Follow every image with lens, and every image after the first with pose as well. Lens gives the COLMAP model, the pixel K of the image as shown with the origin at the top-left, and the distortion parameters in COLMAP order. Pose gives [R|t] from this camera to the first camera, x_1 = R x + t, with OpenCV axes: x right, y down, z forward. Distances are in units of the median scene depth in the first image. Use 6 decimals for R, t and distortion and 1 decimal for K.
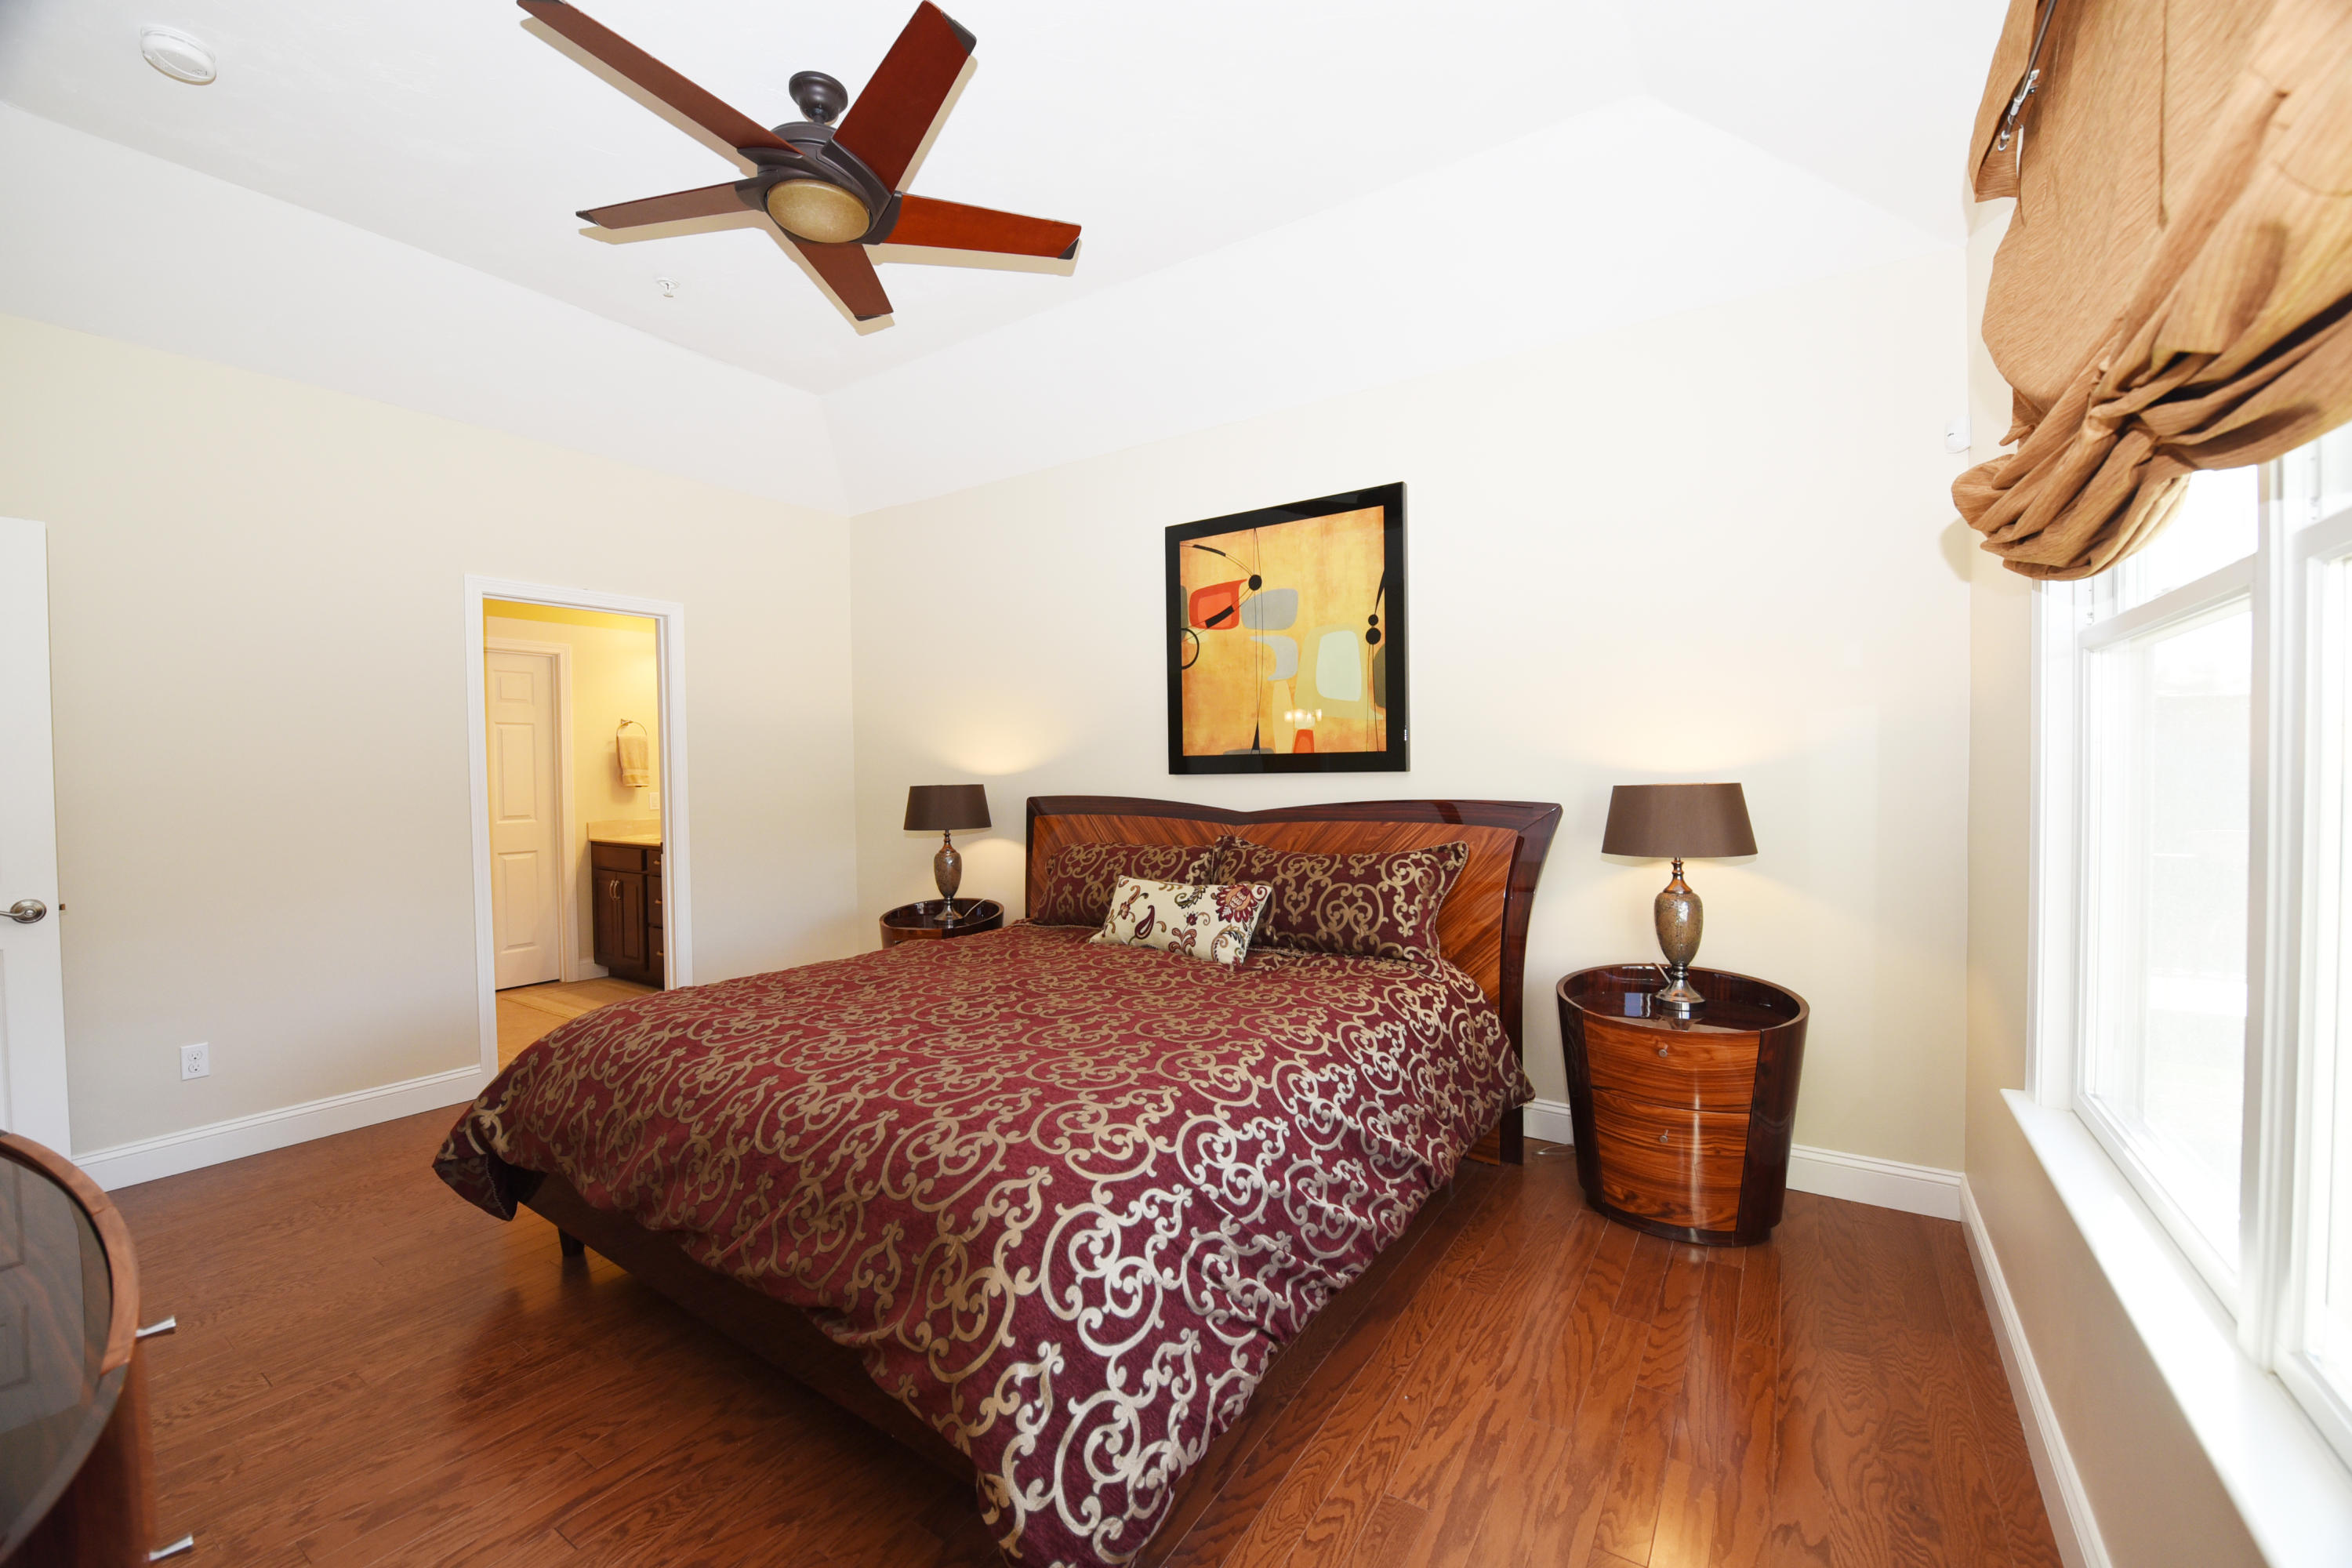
lens RADIAL K [[945.0, 0, 1180.3], [0, 945.0, 785.2], [0, 0, 1]] dist [-0.016189, -0.002144]
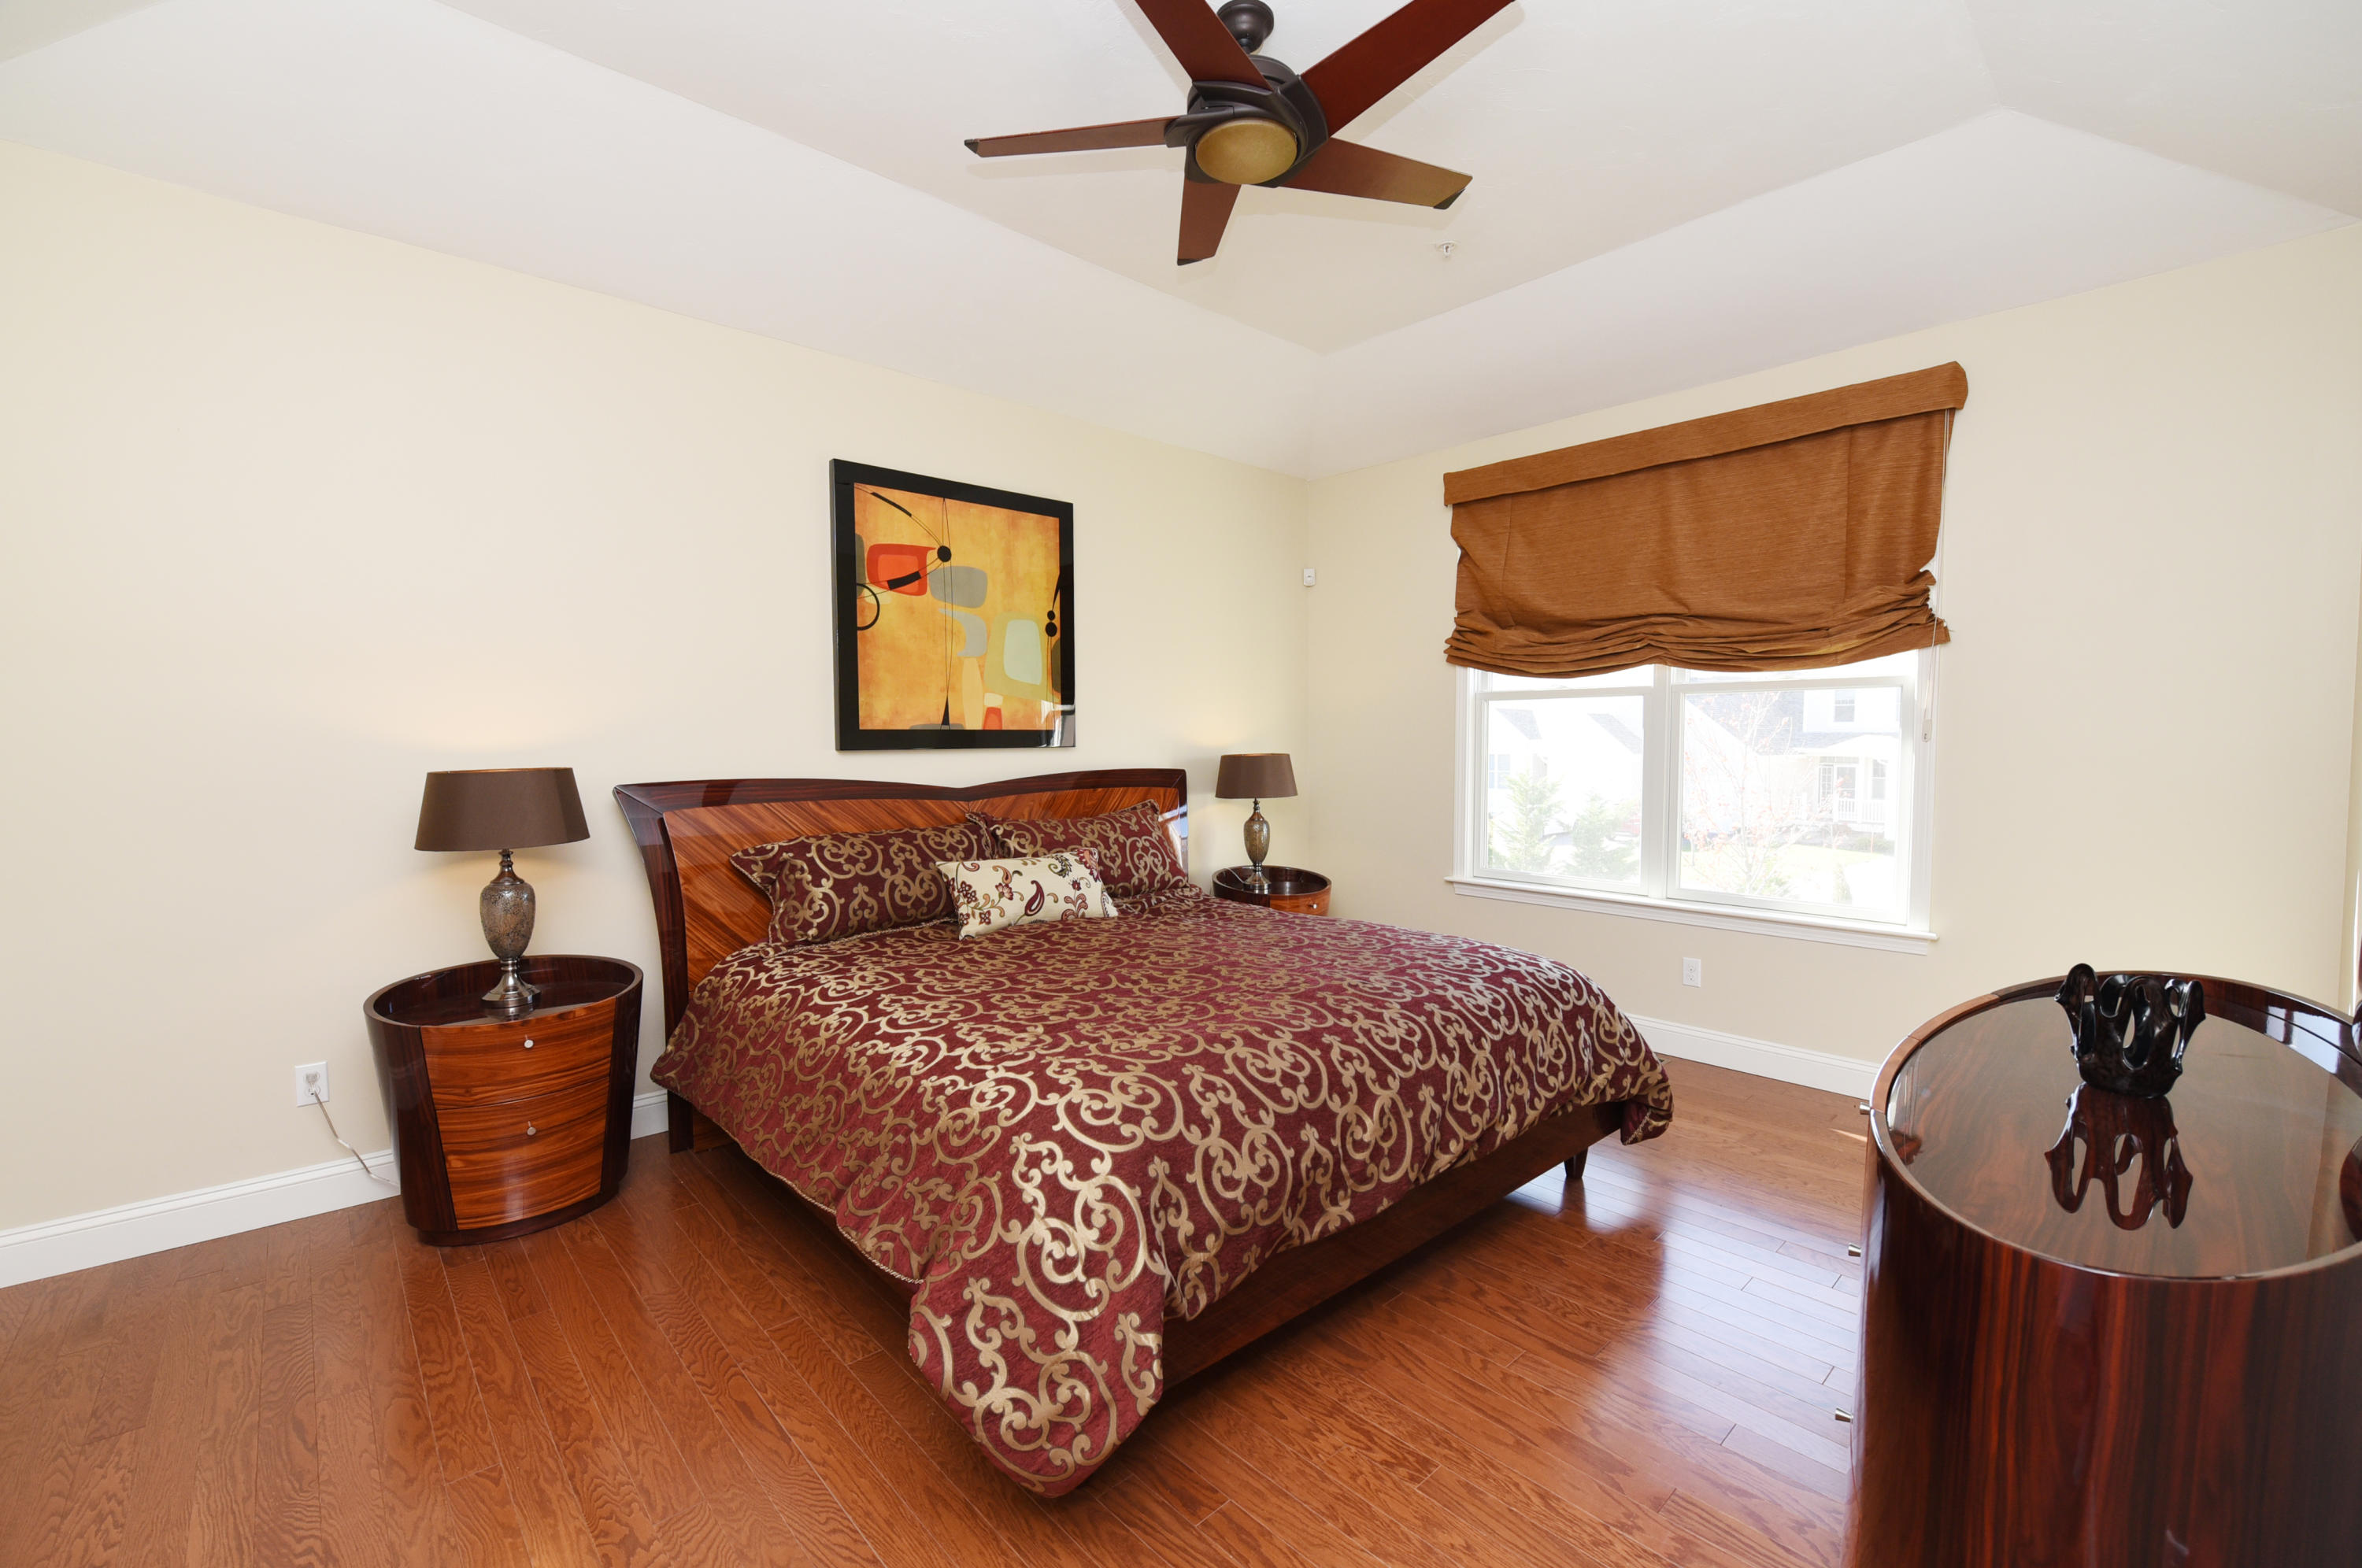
lens RADIAL K [[977.4, 0, 1197.2], [0, 977.4, 794.8], [0, 0, 1]] dist [-0.013668, -0.002687]
pose [[0.235553, -0.042999, 0.970910, -0.881845], [0.020681, 0.999016, 0.039227, 0.000317], [-0.971641, 0.010839, 0.236211, 0.528199]]
